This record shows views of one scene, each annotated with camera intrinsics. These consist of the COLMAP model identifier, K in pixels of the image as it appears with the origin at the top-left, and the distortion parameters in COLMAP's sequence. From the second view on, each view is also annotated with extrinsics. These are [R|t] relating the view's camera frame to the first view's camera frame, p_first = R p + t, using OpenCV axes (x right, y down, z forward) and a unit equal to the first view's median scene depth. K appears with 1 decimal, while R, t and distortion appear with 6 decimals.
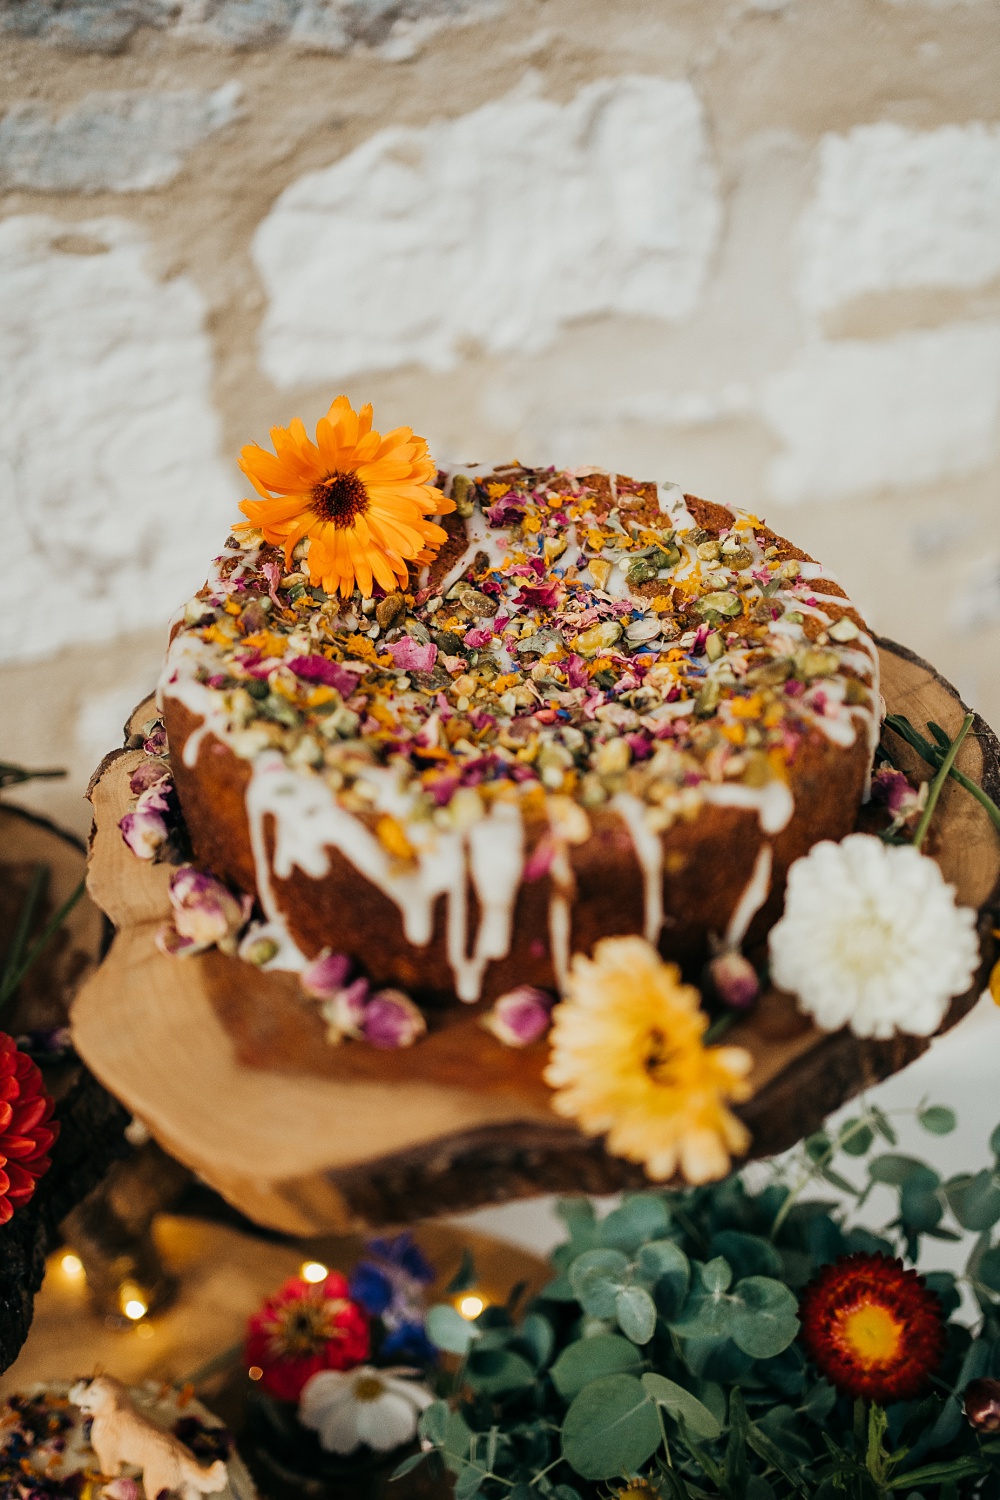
lens RADIAL K [[1574.7, 0, 500.0], [0, 1574.7, 750.0], [0, 0, 1]] dist [0.006134, -0.005659]
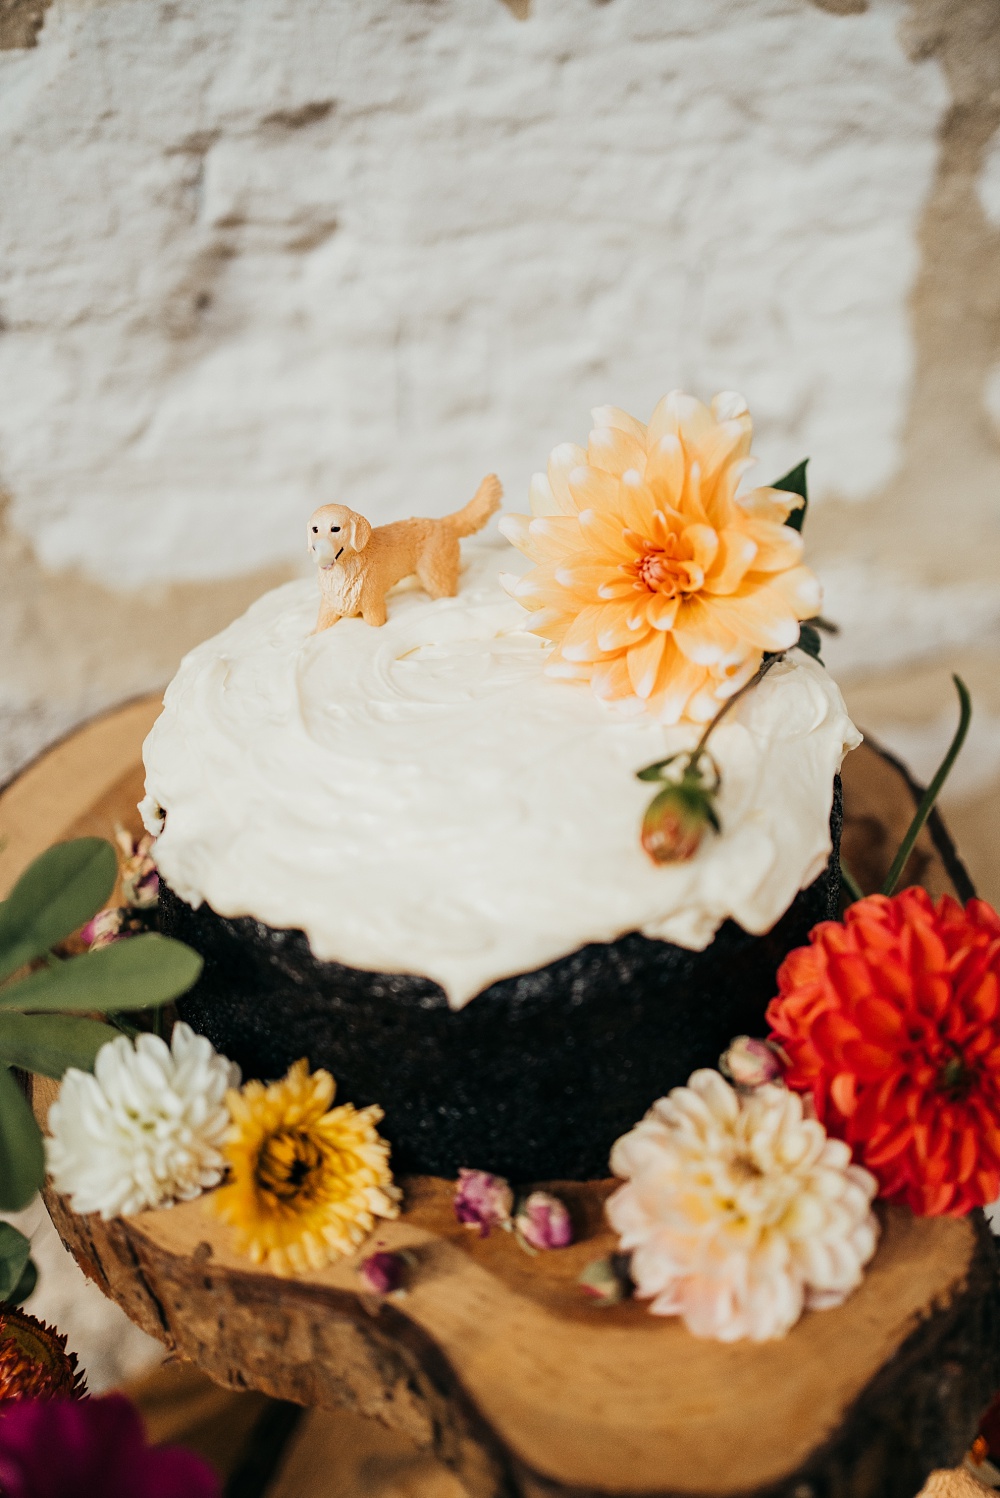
lens RADIAL K [[1572.6, 0, 500.0], [0, 1572.6, 749.0], [0, 0, 1]] dist [0.006134, -0.005659]
pose [[0.997937, 0.061580, -0.018181, -0.389956], [-0.062823, 0.994942, -0.078384, 0.128678], [0.013262, 0.079364, 0.996757, 0.226918]]
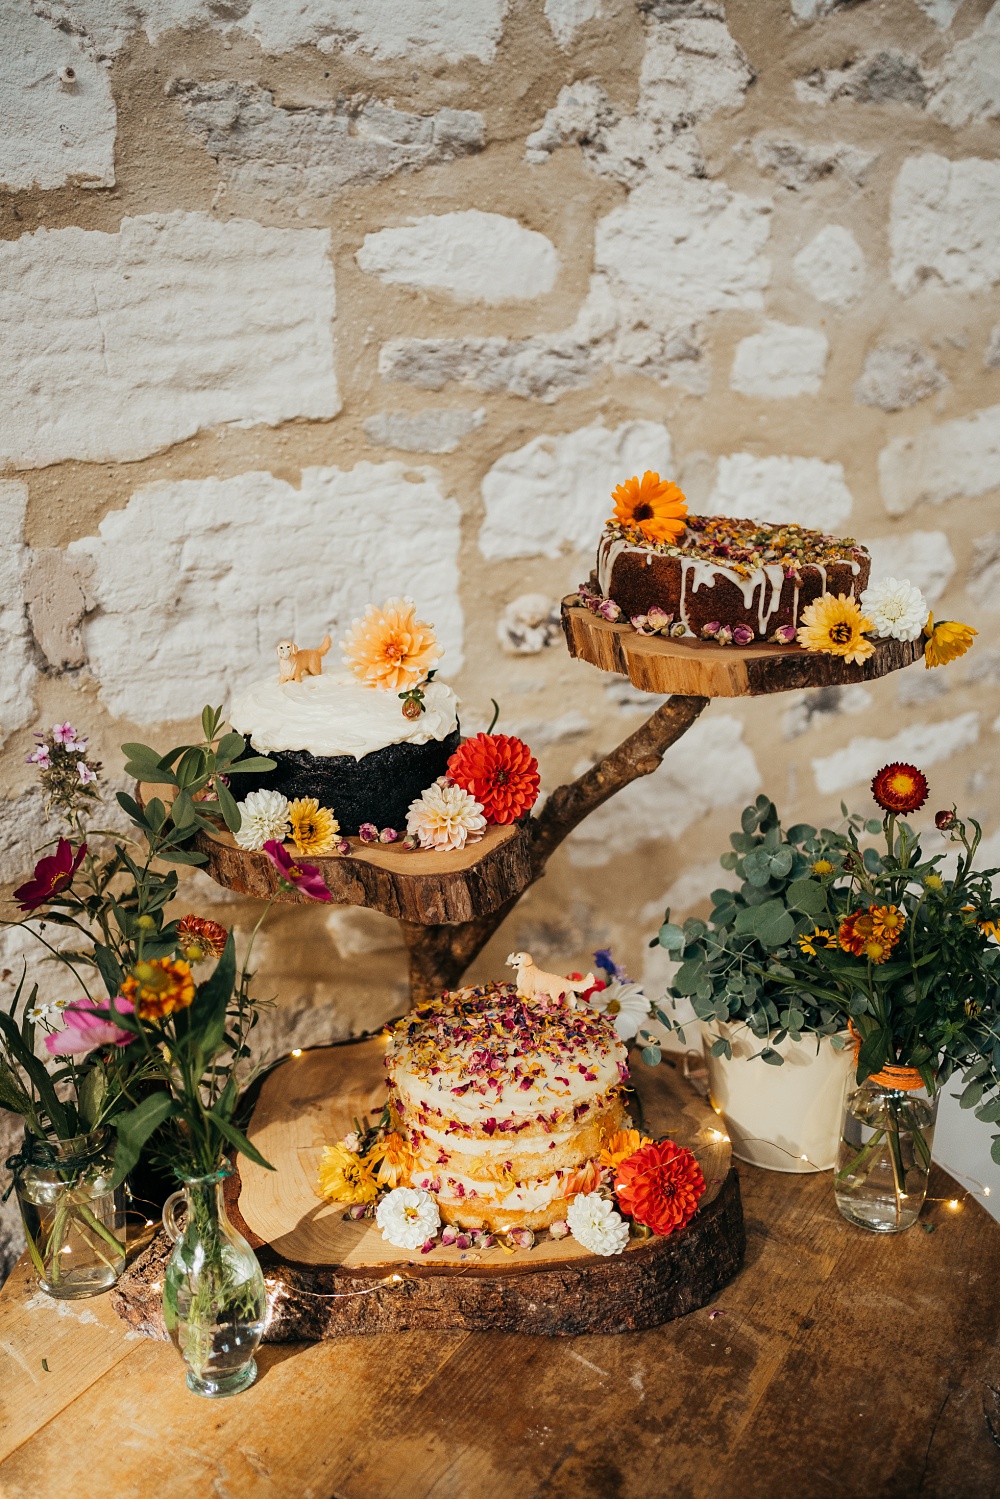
lens RADIAL K [[1573.6, 0, 500.0], [0, 1573.6, 749.5], [0, 0, 1]] dist [0.006134, -0.005659]
pose [[0.971725, -0.029698, 0.234239, -0.633541], [0.106099, 0.941180, -0.320818, 0.669748], [-0.210934, 0.336599, 0.917719, -0.771603]]
